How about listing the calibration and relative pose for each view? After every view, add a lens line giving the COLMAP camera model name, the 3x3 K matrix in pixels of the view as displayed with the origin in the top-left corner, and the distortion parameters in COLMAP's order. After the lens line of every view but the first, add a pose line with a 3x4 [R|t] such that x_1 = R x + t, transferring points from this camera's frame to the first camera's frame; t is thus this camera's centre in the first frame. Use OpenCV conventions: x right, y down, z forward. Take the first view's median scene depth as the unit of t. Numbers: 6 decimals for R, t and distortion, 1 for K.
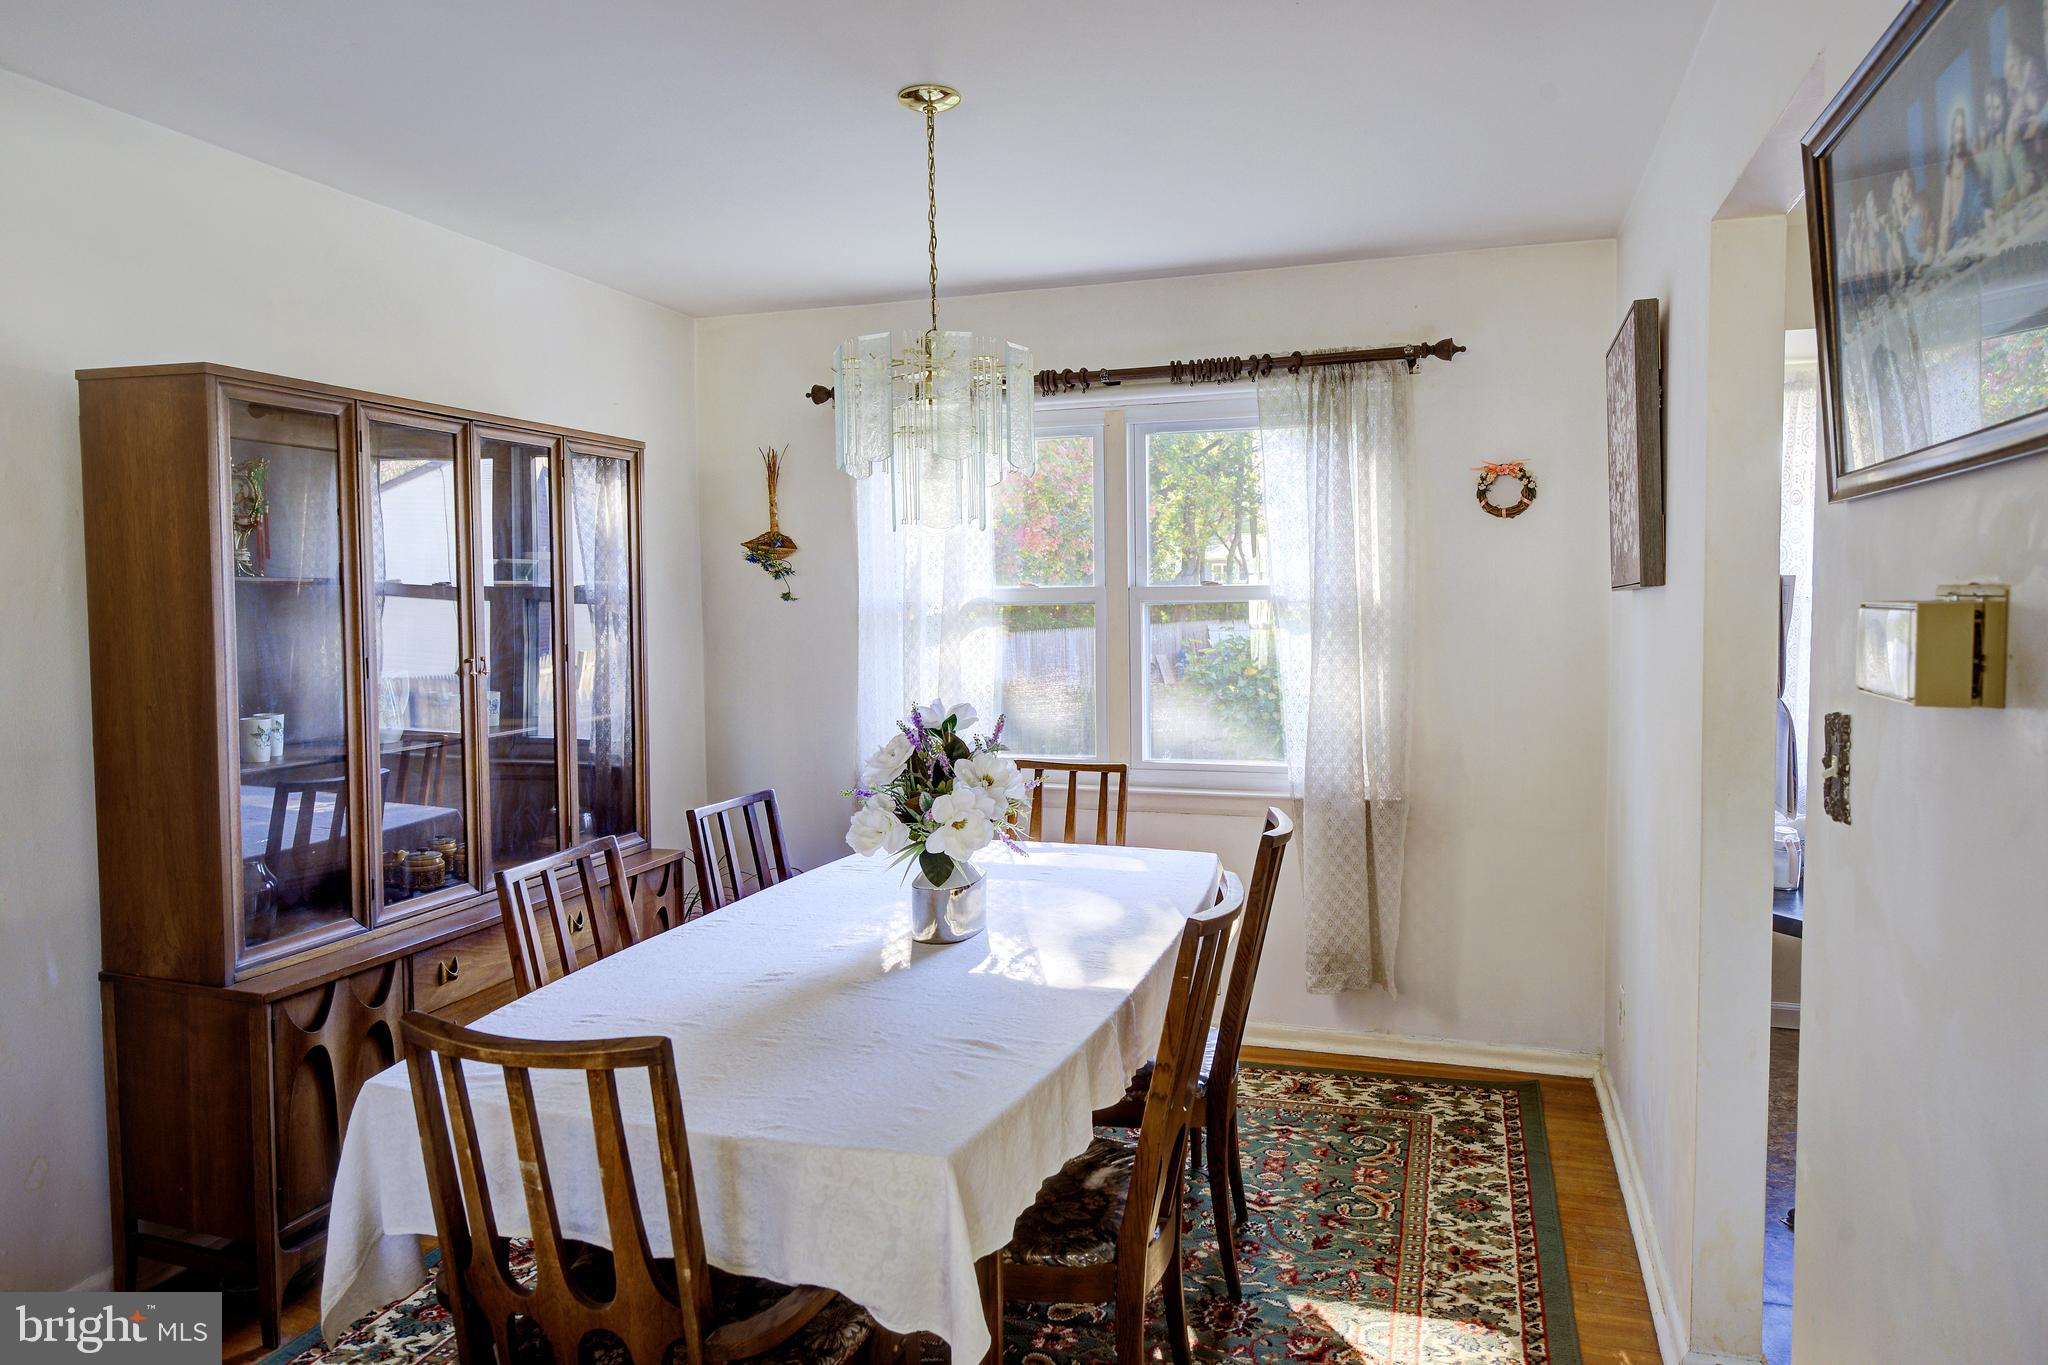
lens RADIAL K [[1303.1, 0, 1024.0], [0, 1303.1, 682.5], [0, 0, 1]] dist [0.001767, -0.000077]
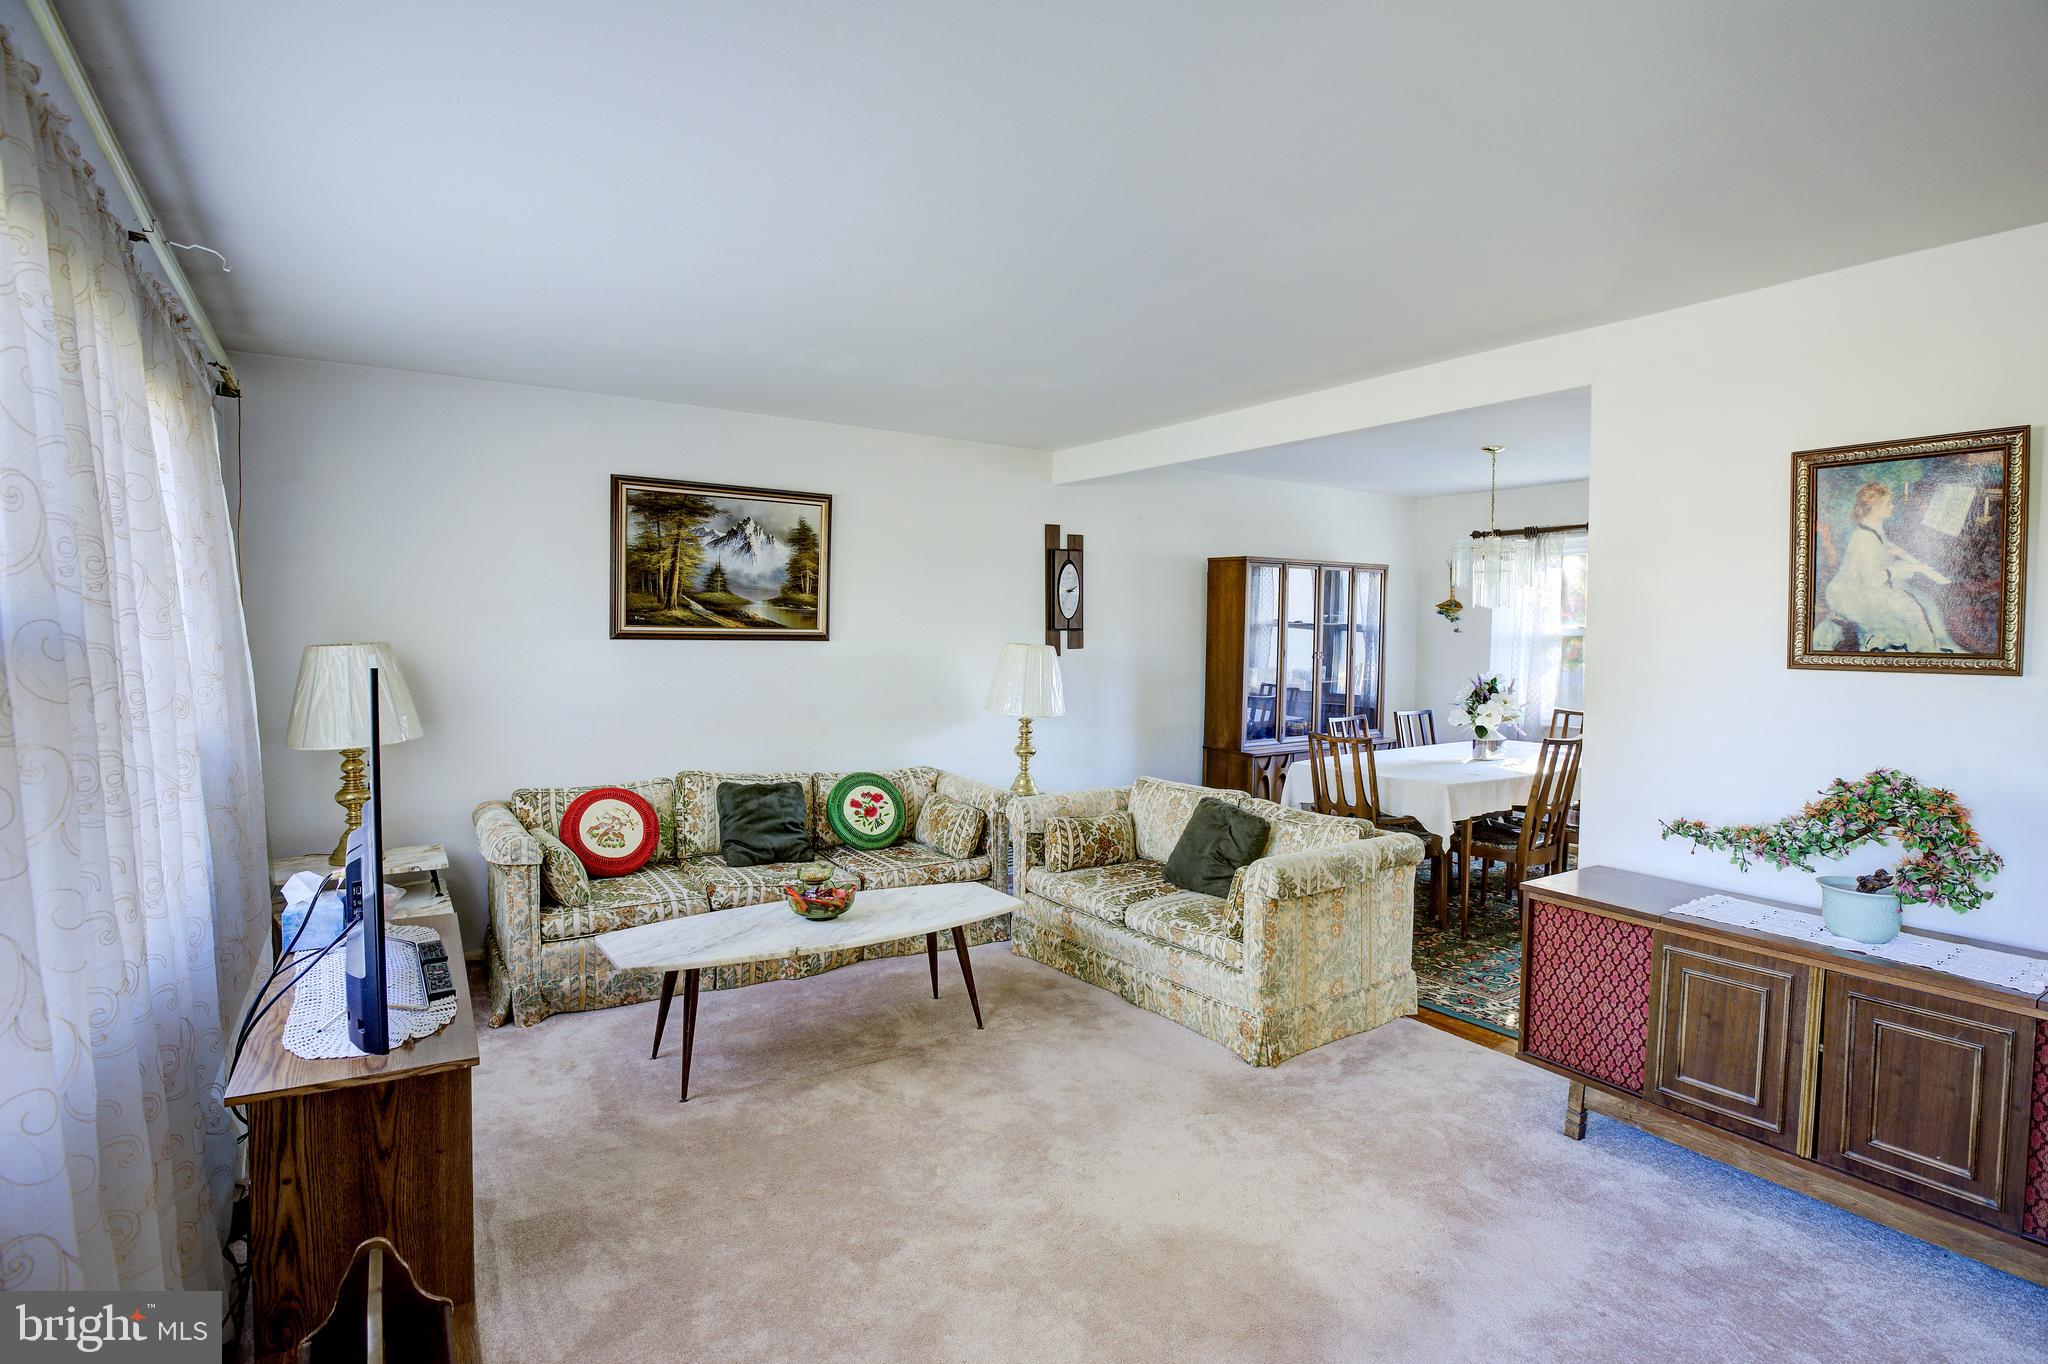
lens RADIAL K [[1003.2, 0, 1028.5], [0, 1003.2, 671.6], [0, 0, 1]] dist [-0.030788, -0.000091]
pose [[0.794975, 0.040974, -0.605257, 0.351734], [-0.051936, 0.998650, -0.000609, 0.053202], [0.604415, 0.031918, 0.796030, -0.997827]]
